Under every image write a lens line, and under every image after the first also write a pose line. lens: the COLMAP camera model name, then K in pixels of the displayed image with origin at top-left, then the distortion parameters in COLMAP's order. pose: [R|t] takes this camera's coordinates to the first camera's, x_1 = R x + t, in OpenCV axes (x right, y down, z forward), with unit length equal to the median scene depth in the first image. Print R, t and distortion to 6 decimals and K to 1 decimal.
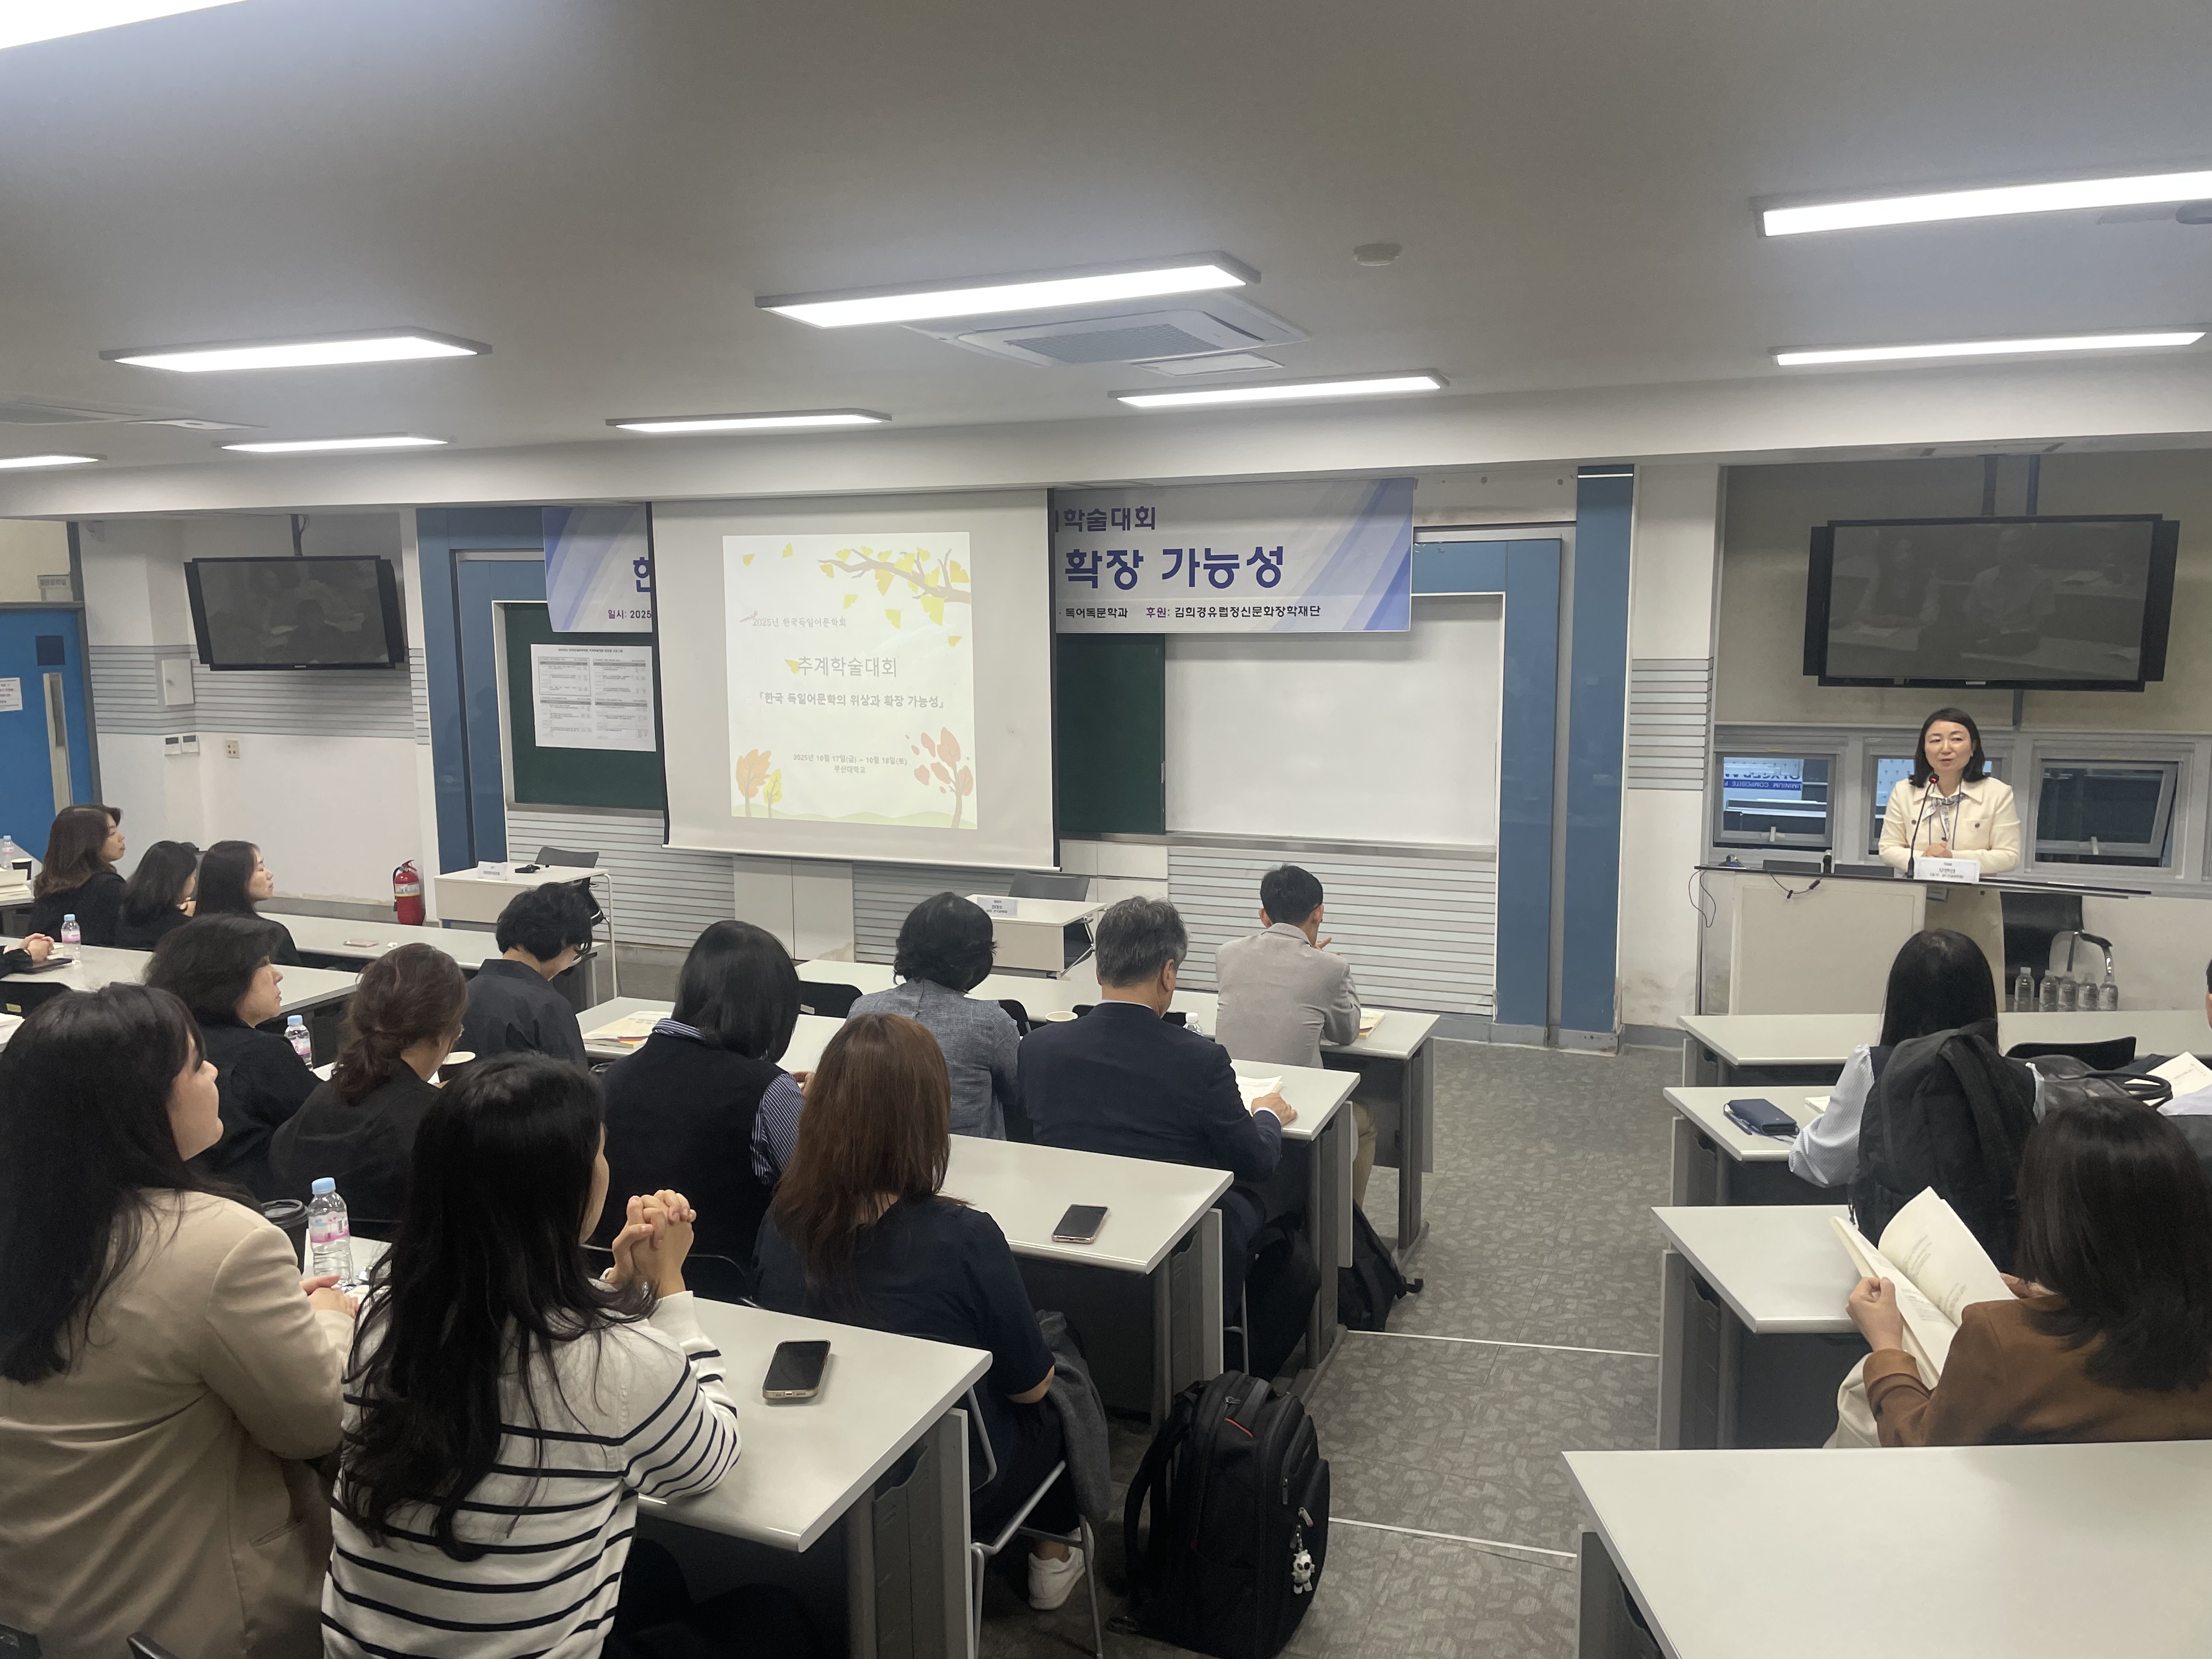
lens RADIAL K [[1659.8, 0, 1106.3], [0, 1659.8, 810.4], [0, 0, 1]] dist [0.115501, -0.152744]
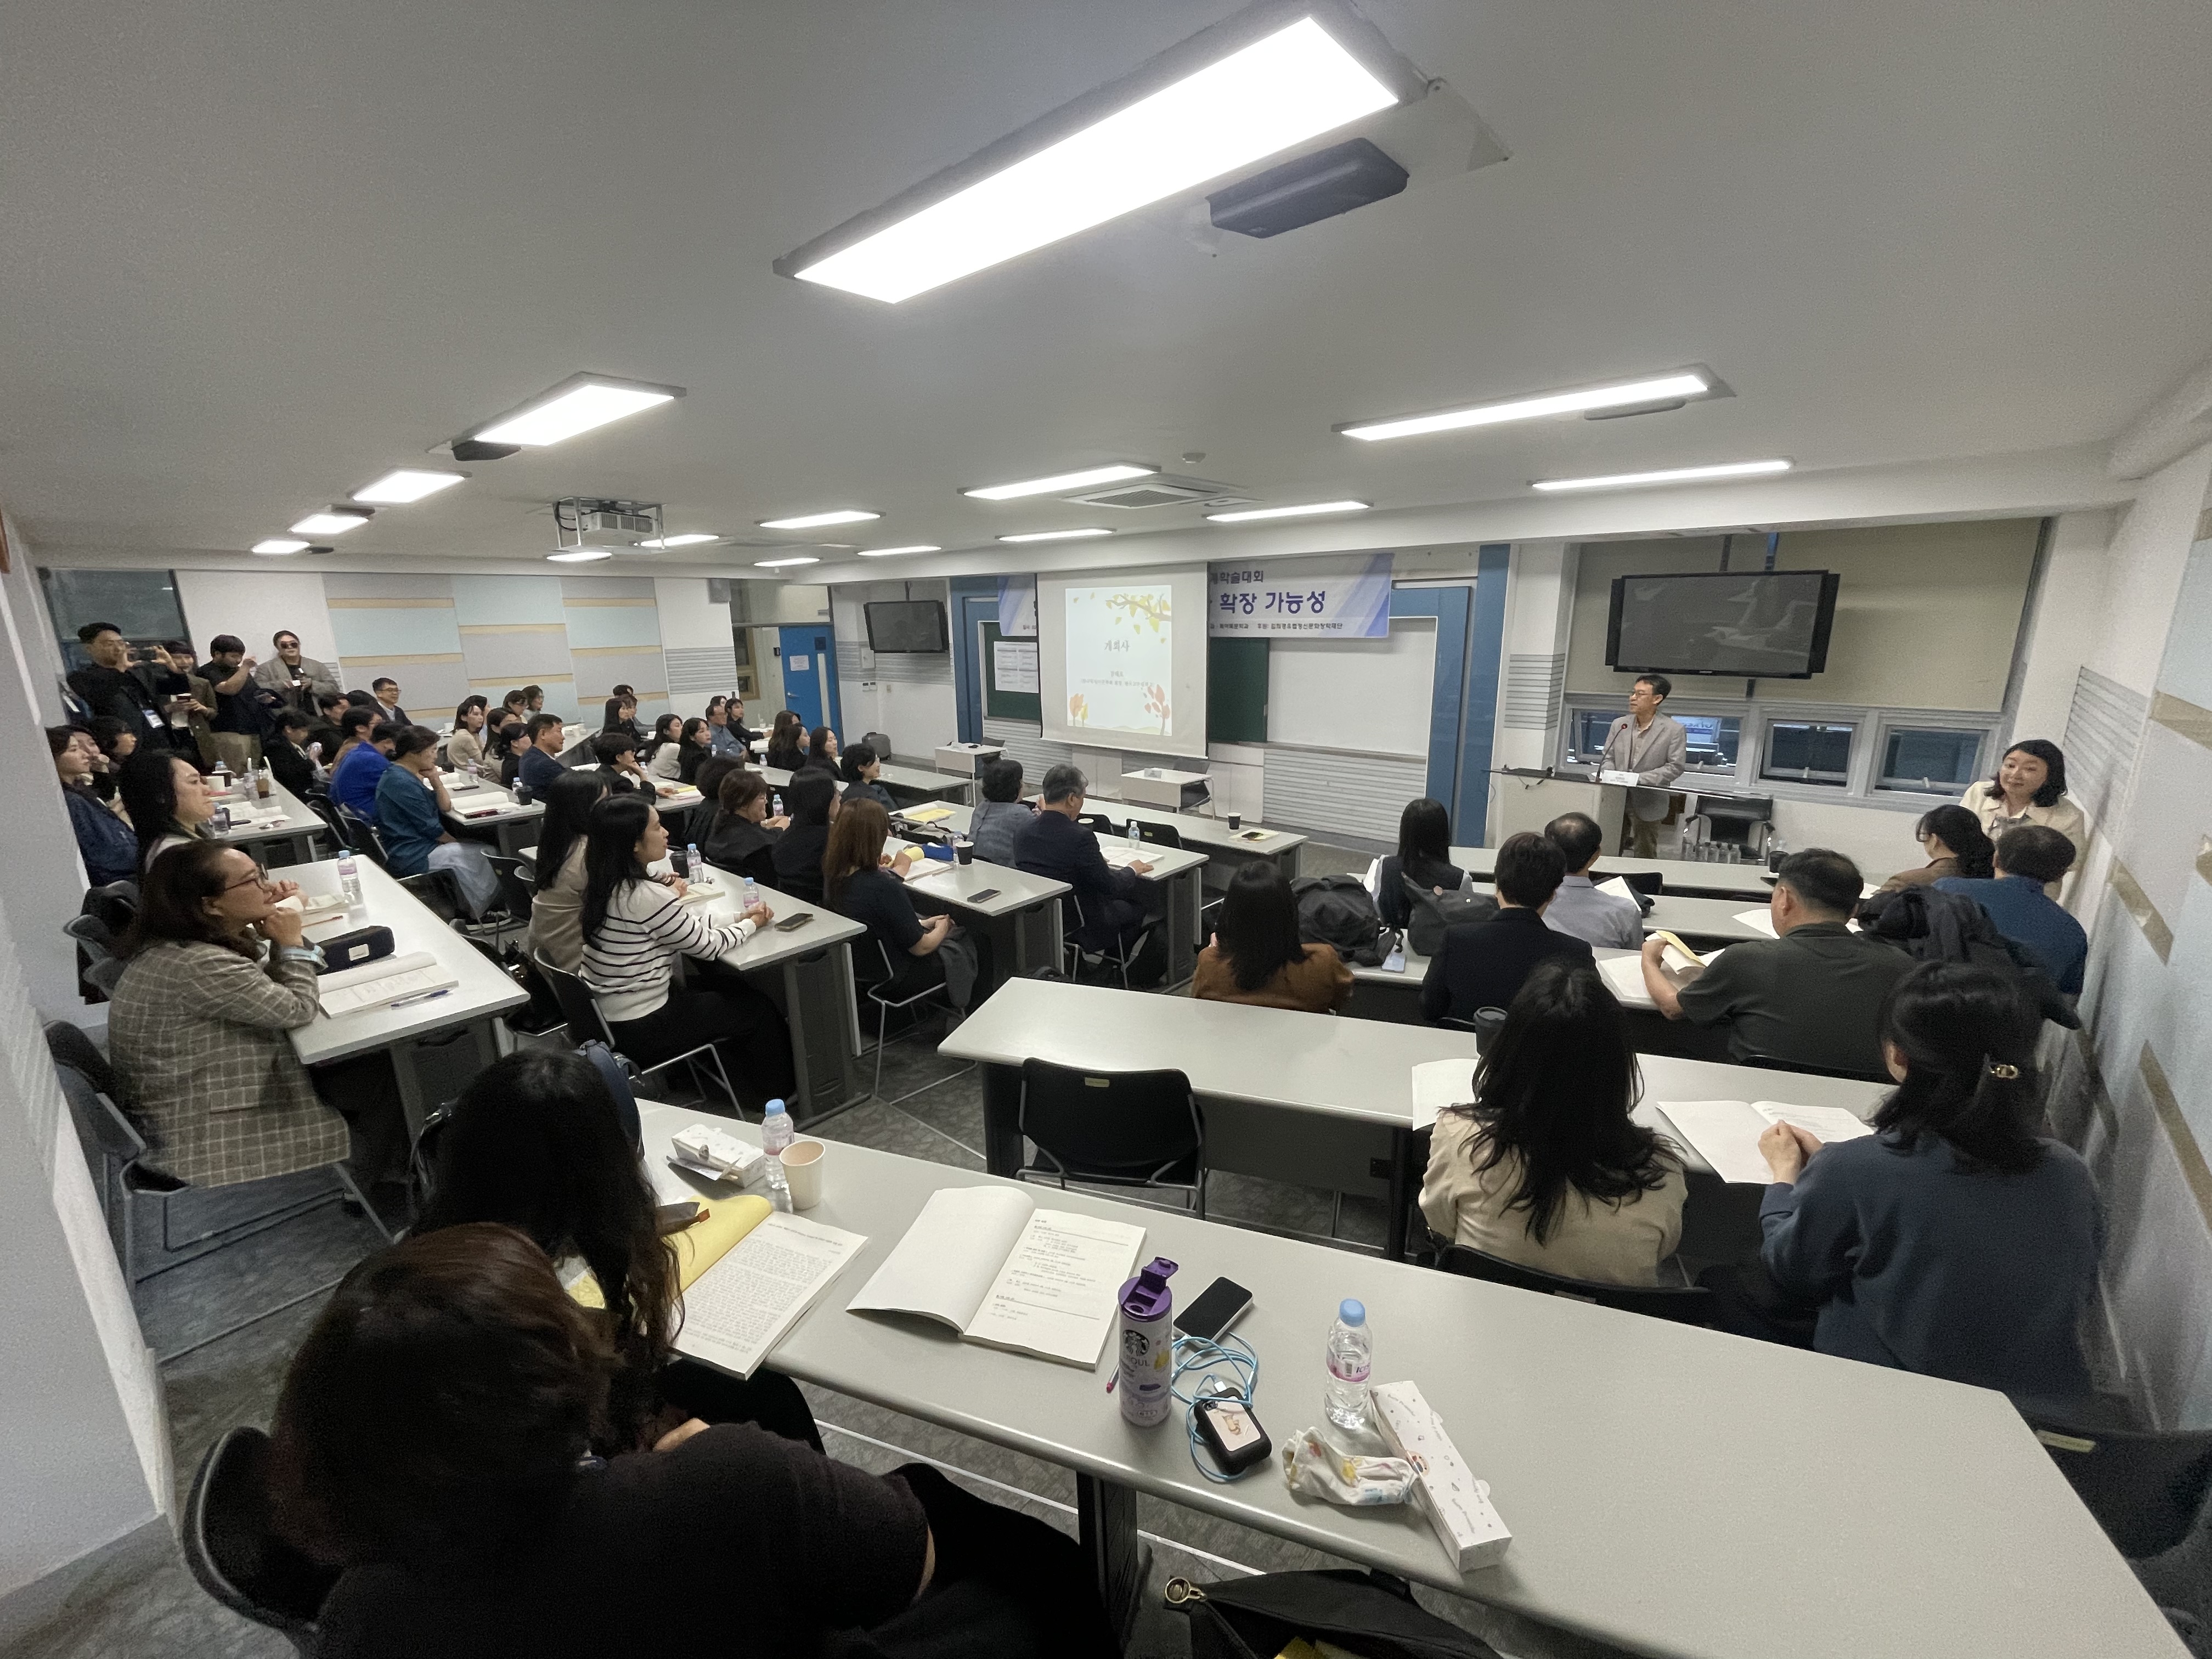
lens RADIAL K [[892.0, 0, 1108.5], [0, 892.0, 821.6], [0, 0, 1]] dist [-0.002647, -0.000132]
pose [[0.944453, 0.070782, -0.320933, 0.208967], [-0.037392, 0.993333, 0.109044, -0.000865], [0.326512, -0.090987, 0.940804, -0.046007]]
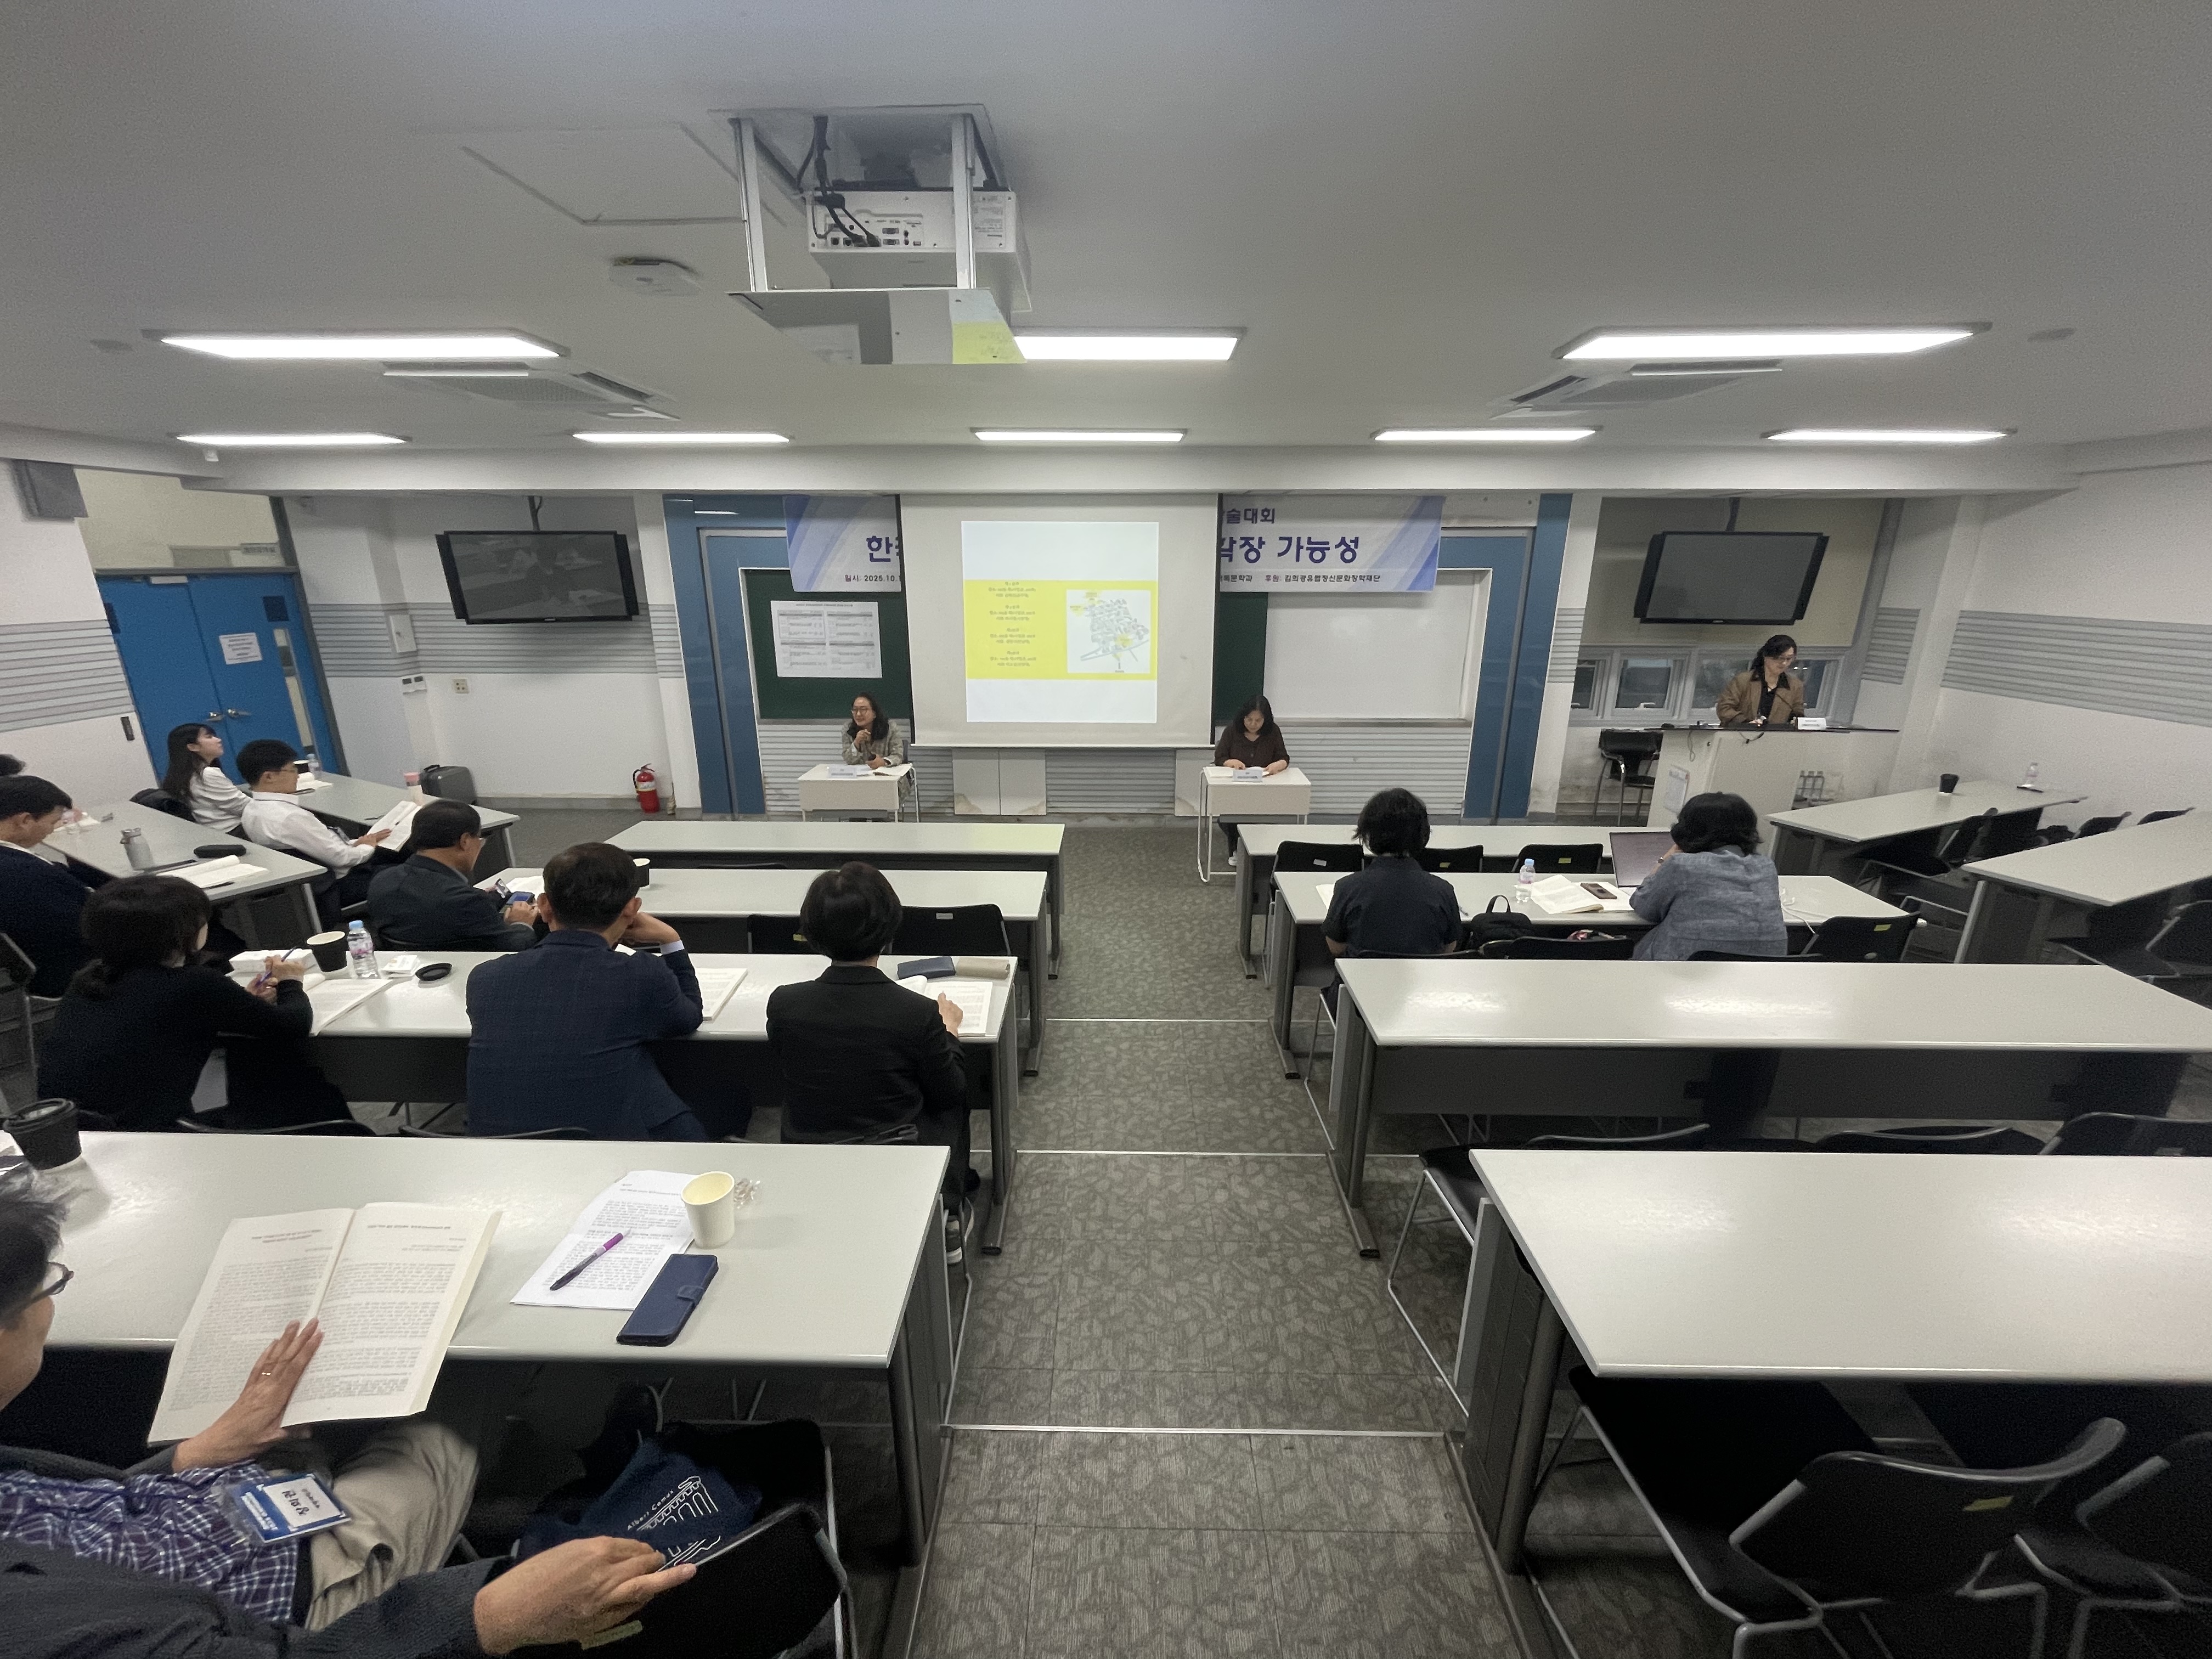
lens RADIAL K [[898.3, 0, 1103.6], [0, 898.3, 828.5], [0, 0, 1]] dist [0.000631, 0.000247]
pose [[0.927389, -0.096149, 0.361532, -0.446561], [0.038182, 0.985688, 0.164201, -0.032065], [-0.372146, -0.138474, 0.917787, 0.250236]]
